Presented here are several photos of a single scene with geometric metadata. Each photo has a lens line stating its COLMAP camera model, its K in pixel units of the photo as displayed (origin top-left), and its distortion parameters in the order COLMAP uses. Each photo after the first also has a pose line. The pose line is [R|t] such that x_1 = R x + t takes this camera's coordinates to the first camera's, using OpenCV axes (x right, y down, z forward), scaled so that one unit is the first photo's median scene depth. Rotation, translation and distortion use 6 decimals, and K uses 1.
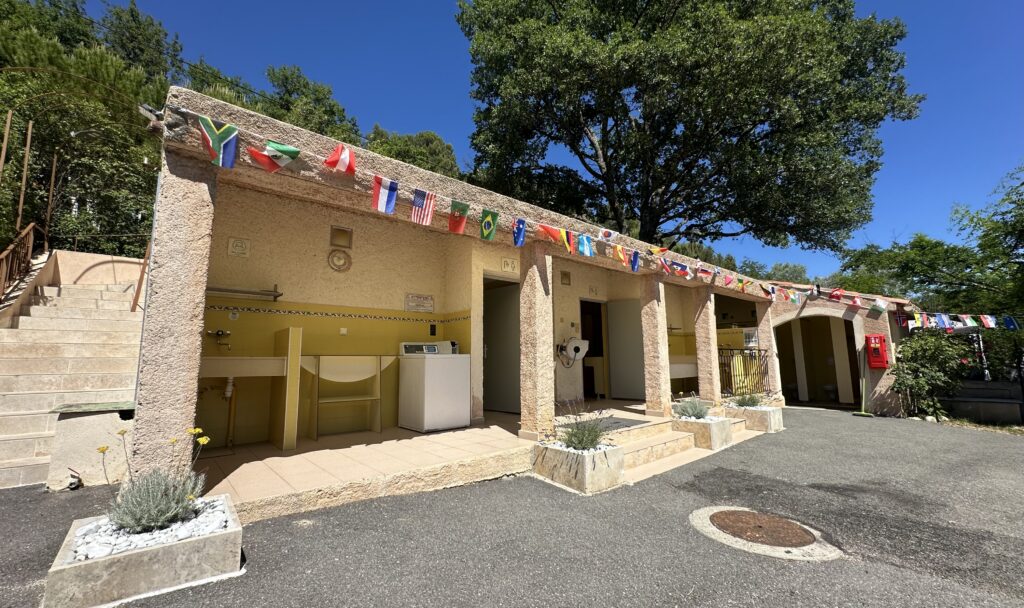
lens RADIAL K [[409.4, 0, 511.3], [0, 409.4, 304.7], [0, 0, 1]] dist [-0.000327, -0.000035]
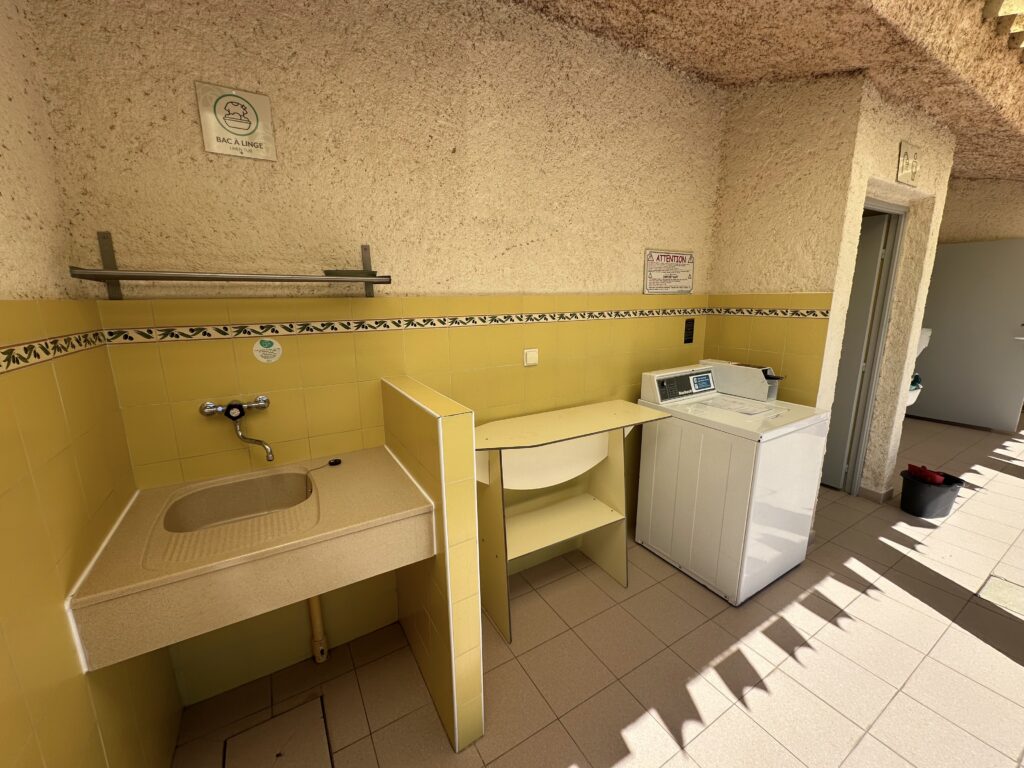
lens RADIAL K [[410.8, 0, 511.1], [0, 410.8, 383.4], [0, 0, 1]] dist [-0.002156, -0.000073]
pose [[0.983271, 0.031380, -0.179426, -0.355157], [0.028951, 0.945604, 0.324028, -0.044142], [0.179834, -0.323802, 0.928877, 0.606693]]
